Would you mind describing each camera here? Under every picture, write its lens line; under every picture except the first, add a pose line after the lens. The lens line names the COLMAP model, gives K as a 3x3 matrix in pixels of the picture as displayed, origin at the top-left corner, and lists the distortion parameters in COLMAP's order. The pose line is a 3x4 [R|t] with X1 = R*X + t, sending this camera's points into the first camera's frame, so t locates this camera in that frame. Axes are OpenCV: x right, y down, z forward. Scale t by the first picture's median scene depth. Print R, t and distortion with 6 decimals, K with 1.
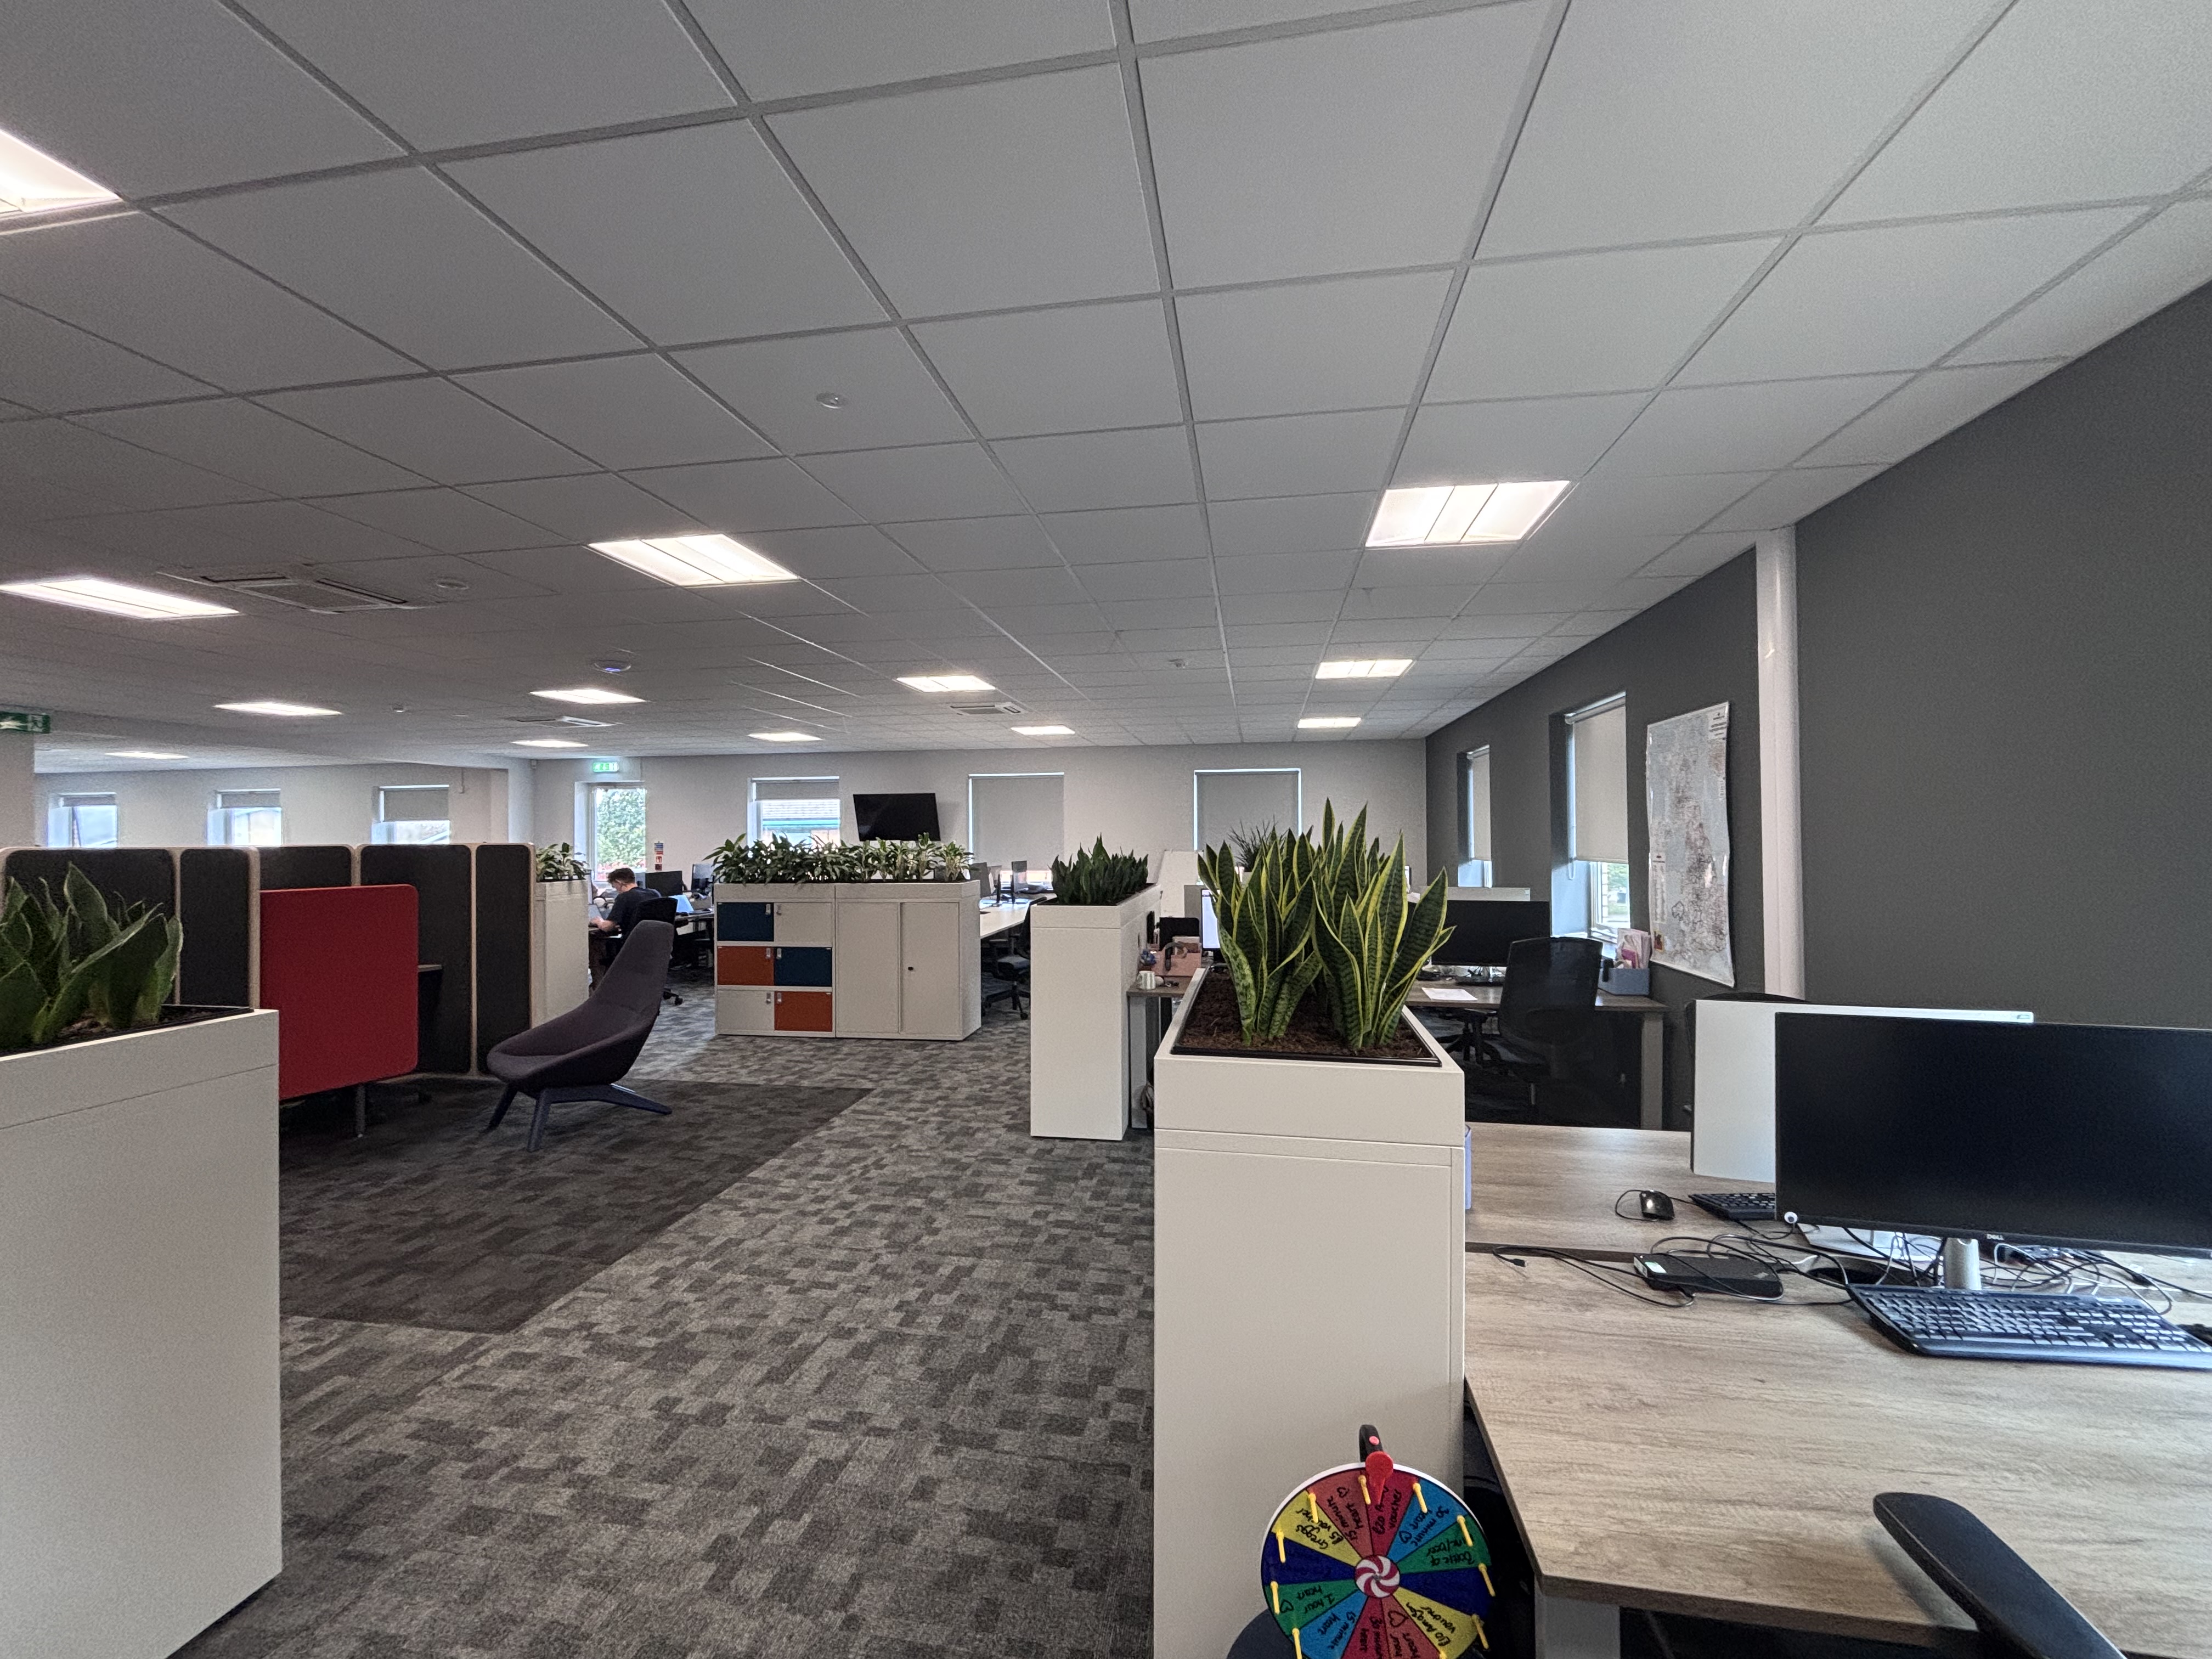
lens RADIAL K [[899.9, 0, 1103.6], [0, 899.9, 830.0], [0, 0, 1]] dist [0.003827, 0.000005]
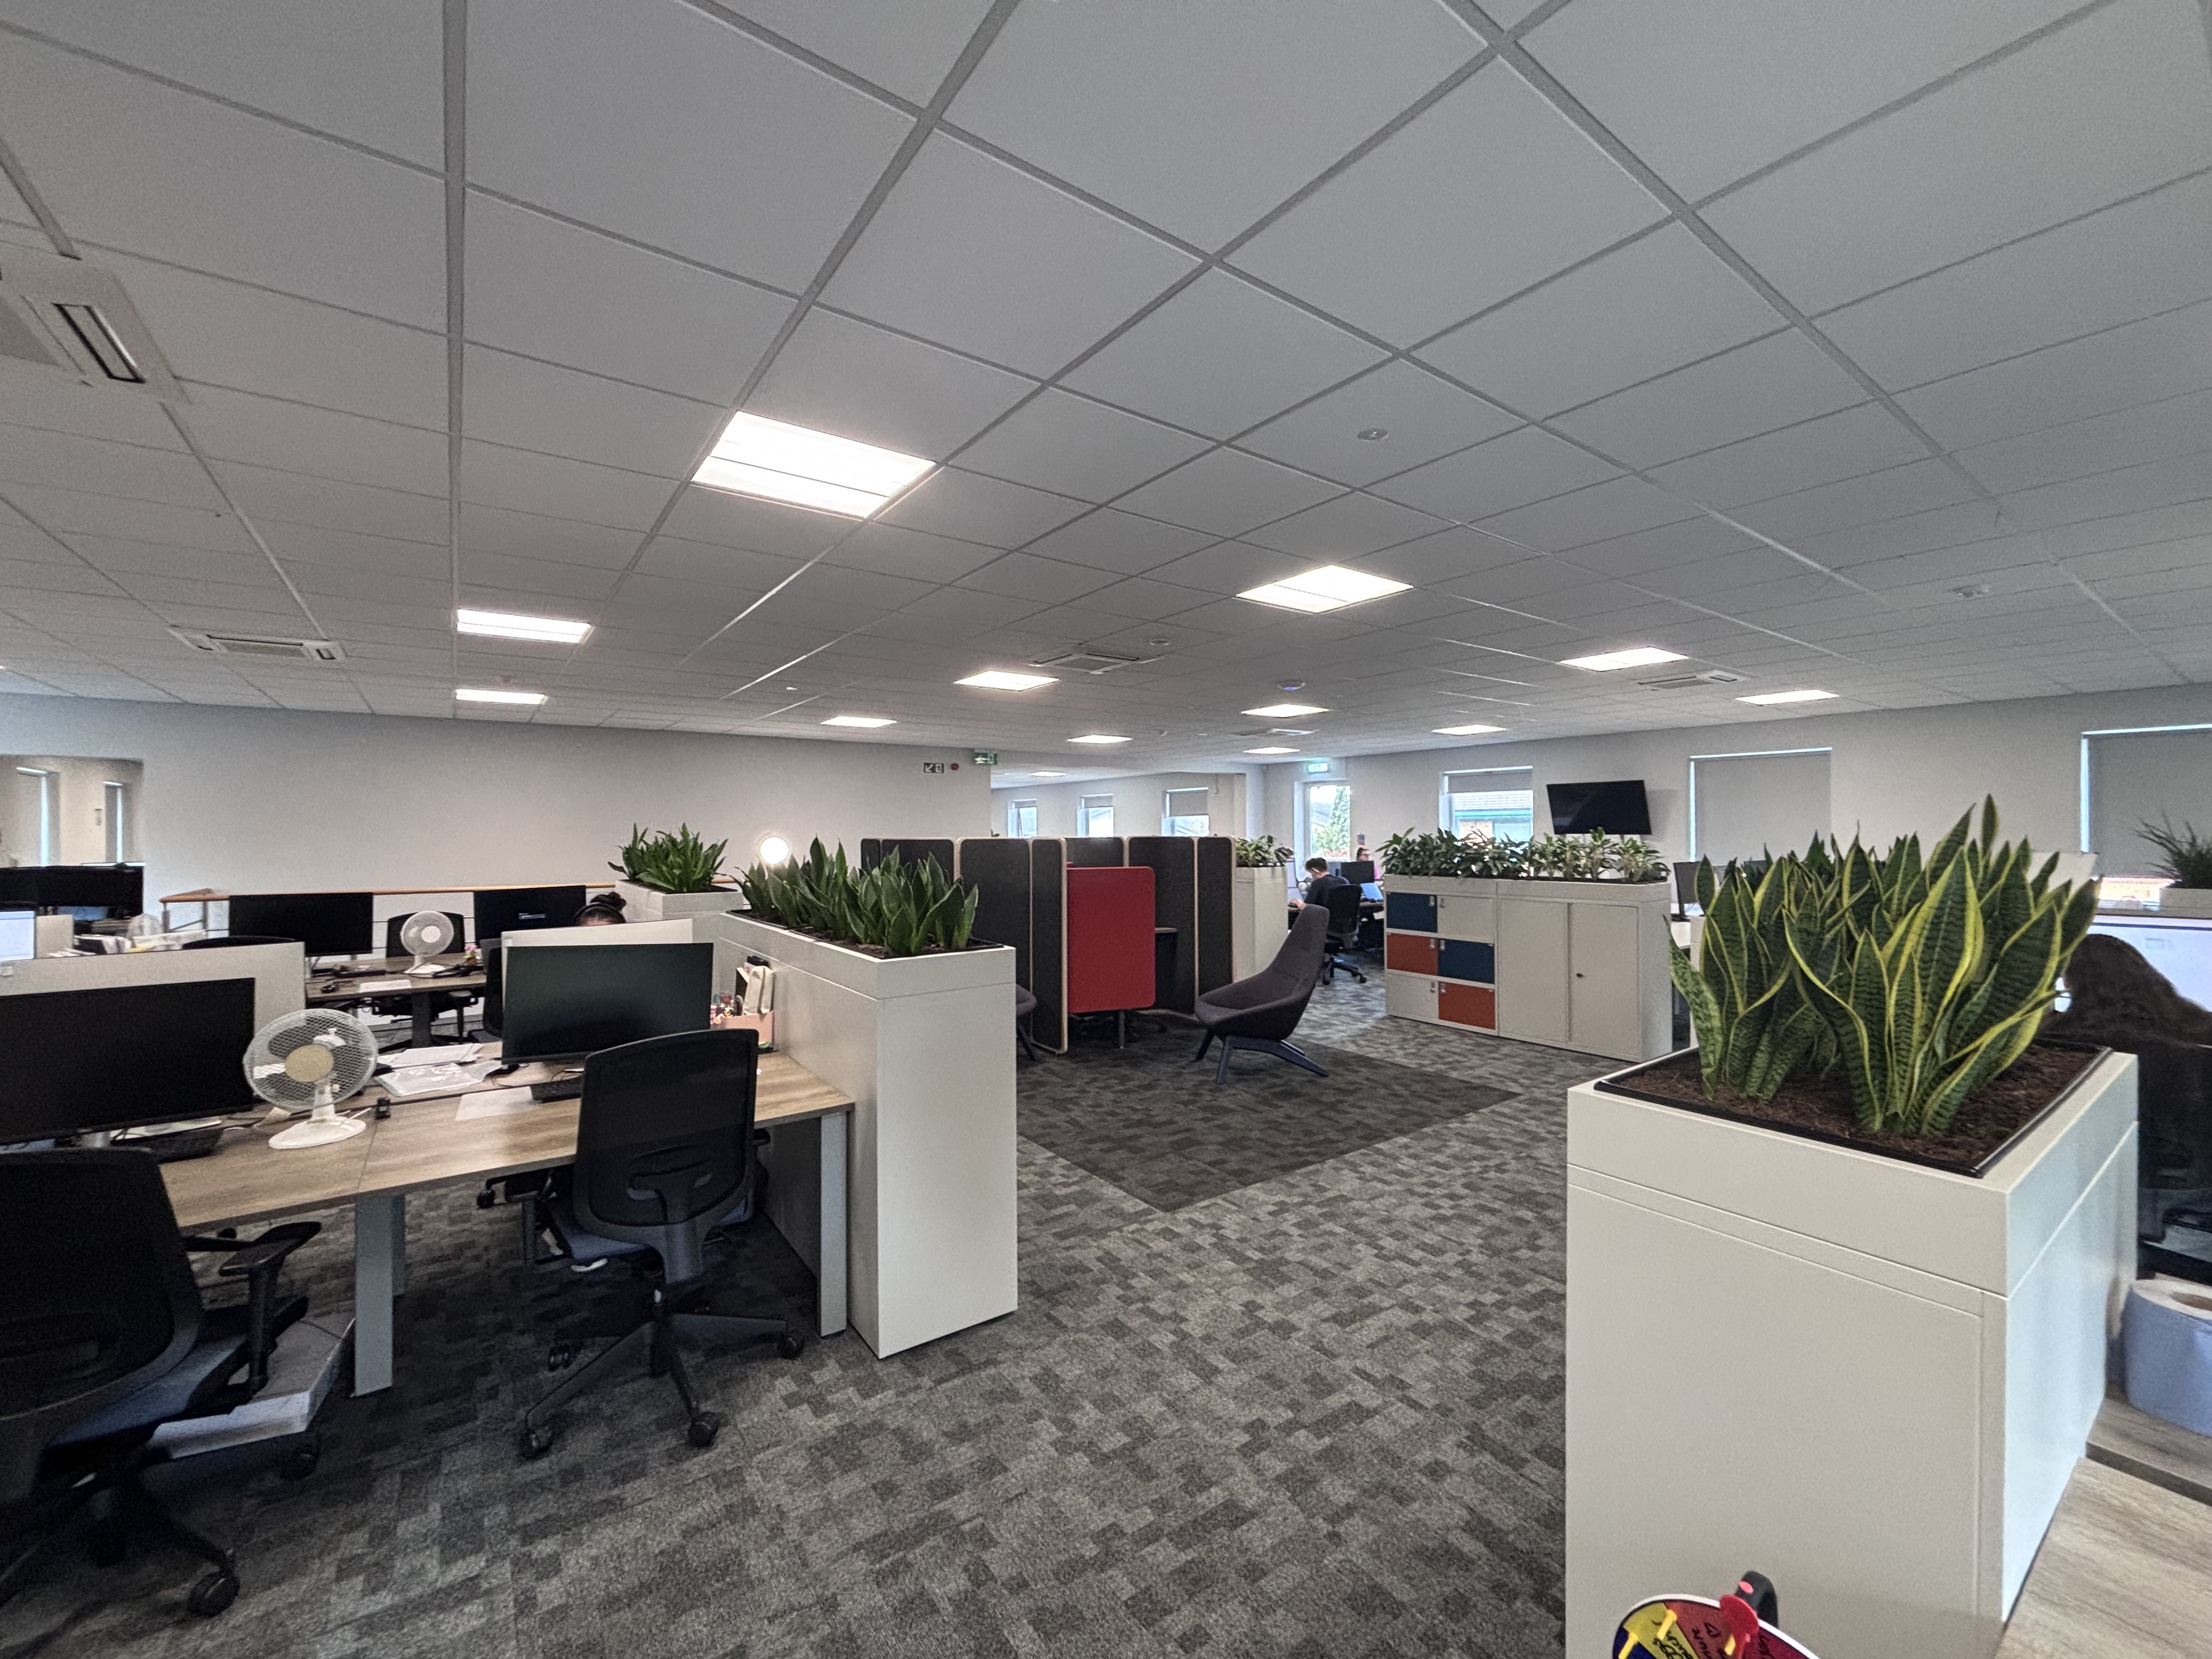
lens RADIAL K [[899.9, 0, 1109.2], [0, 899.9, 830.5], [0, 0, 1]] dist [0.003827, 0.000005]
pose [[0.719813, 0.003373, -0.694160, 0.137483], [0.005043, 0.999936, 0.010088, -0.009862], [0.694149, -0.010762, 0.719750, -0.000045]]
